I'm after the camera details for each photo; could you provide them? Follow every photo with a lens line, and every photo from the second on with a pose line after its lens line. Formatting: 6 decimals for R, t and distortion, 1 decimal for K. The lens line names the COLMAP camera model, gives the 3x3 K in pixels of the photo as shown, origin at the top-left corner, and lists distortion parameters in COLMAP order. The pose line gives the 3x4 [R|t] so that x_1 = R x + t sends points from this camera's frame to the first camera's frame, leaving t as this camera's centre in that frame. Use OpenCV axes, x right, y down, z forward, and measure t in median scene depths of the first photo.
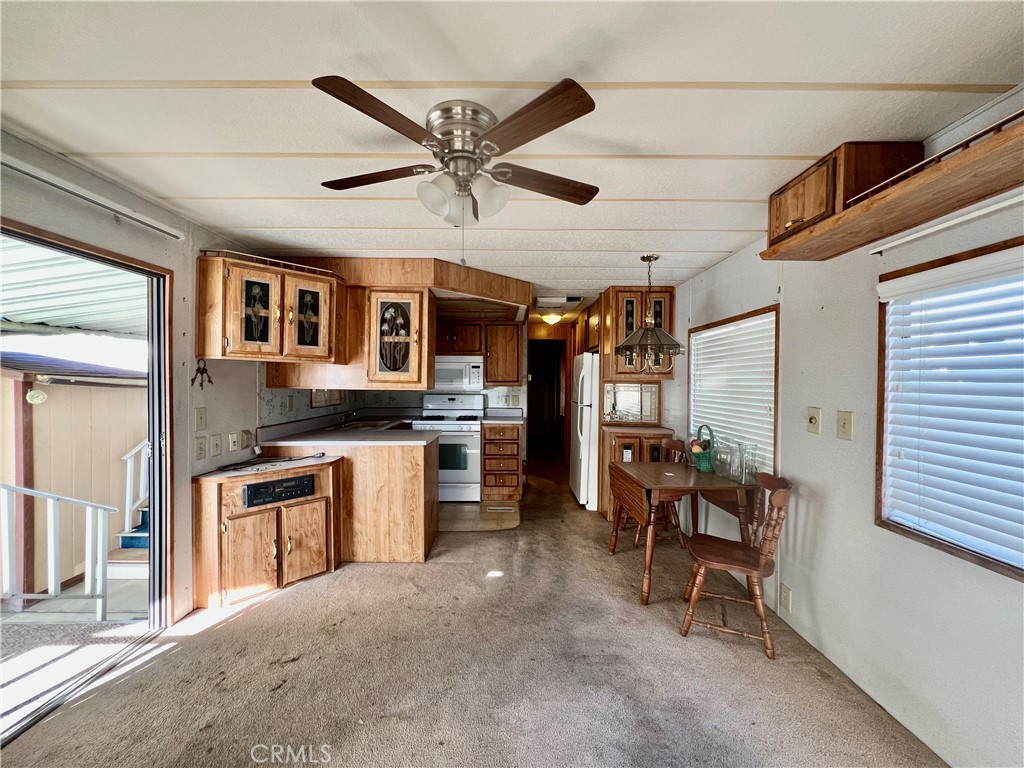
lens RADIAL K [[410.5, 0, 509.9], [0, 410.5, 383.6], [0, 0, 1]] dist [0.000338, 0.000044]
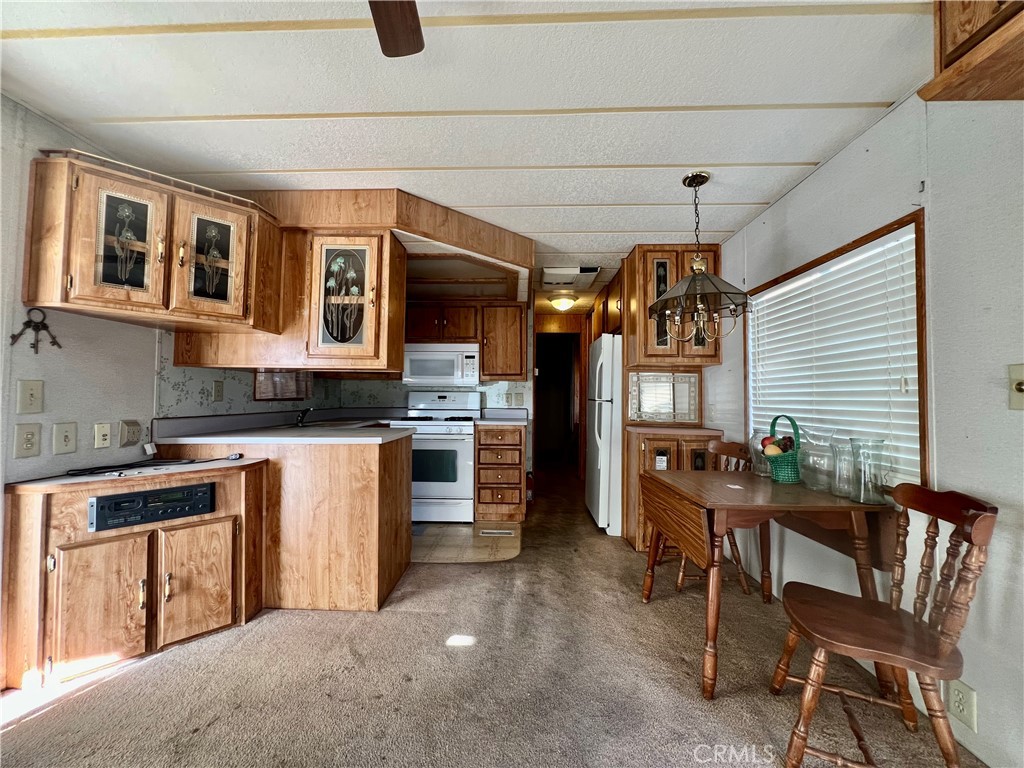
lens RADIAL K [[410.5, 0, 509.9], [0, 410.5, 383.6], [0, 0, 1]] dist [0.000338, 0.000044]
pose [[0.999322, -0.001186, -0.036792, 0.043684], [-0.000301, 0.999184, -0.040398, 0.073615], [0.036810, 0.040381, 0.998506, 0.287904]]
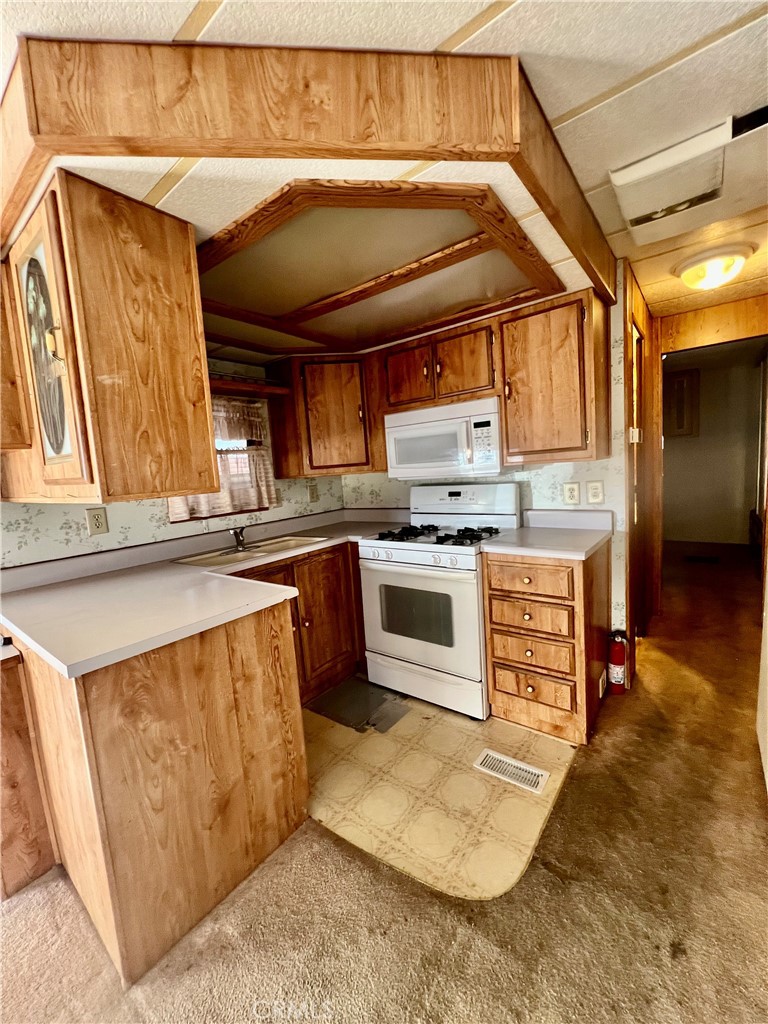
lens RADIAL K [[410.5, 0, 385.2], [0, 410.5, 509.8], [0, 0, 1]] dist [0.000338, 0.000044]
pose [[0.784733, 0.003007, -0.619827, 0.184511], [0.069430, 0.993269, 0.092721, 0.006414], [0.615933, -0.115796, 0.779242, 0.902047]]
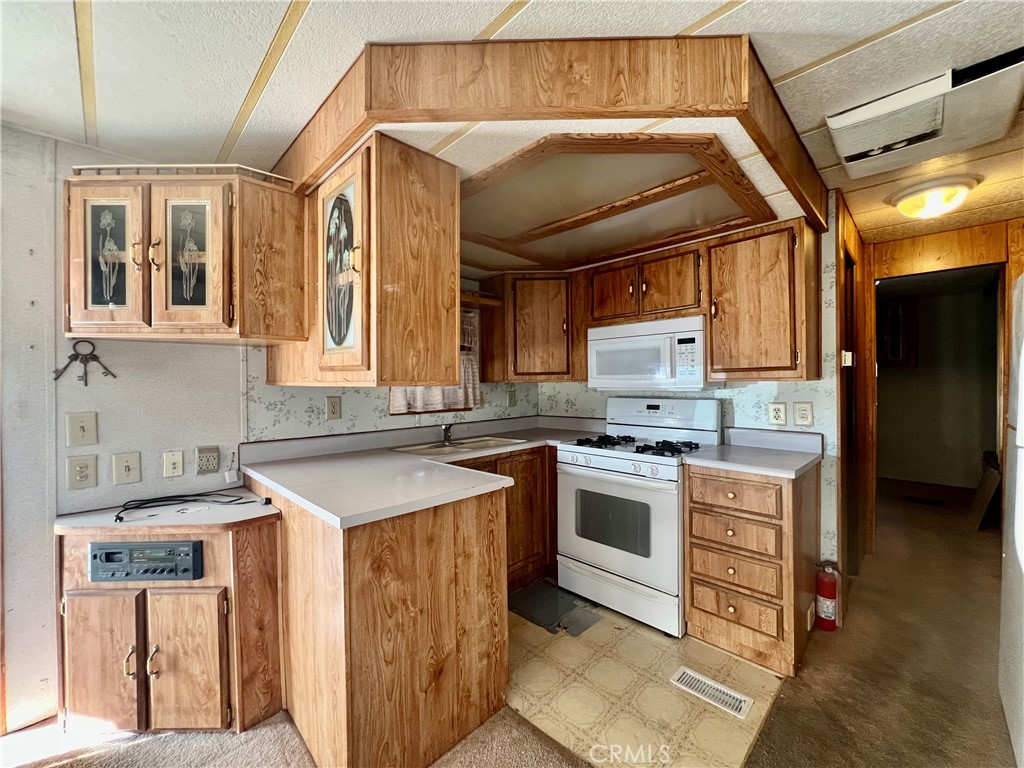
lens RADIAL K [[410.5, 0, 509.9], [0, 410.5, 383.6], [0, 0, 1]] dist [0.000338, 0.000044]
pose [[0.699181, -0.011030, -0.714860, 0.180724], [0.007951, 0.999939, -0.007652, 0.017621], [0.714900, -0.000333, 0.699226, 0.830327]]
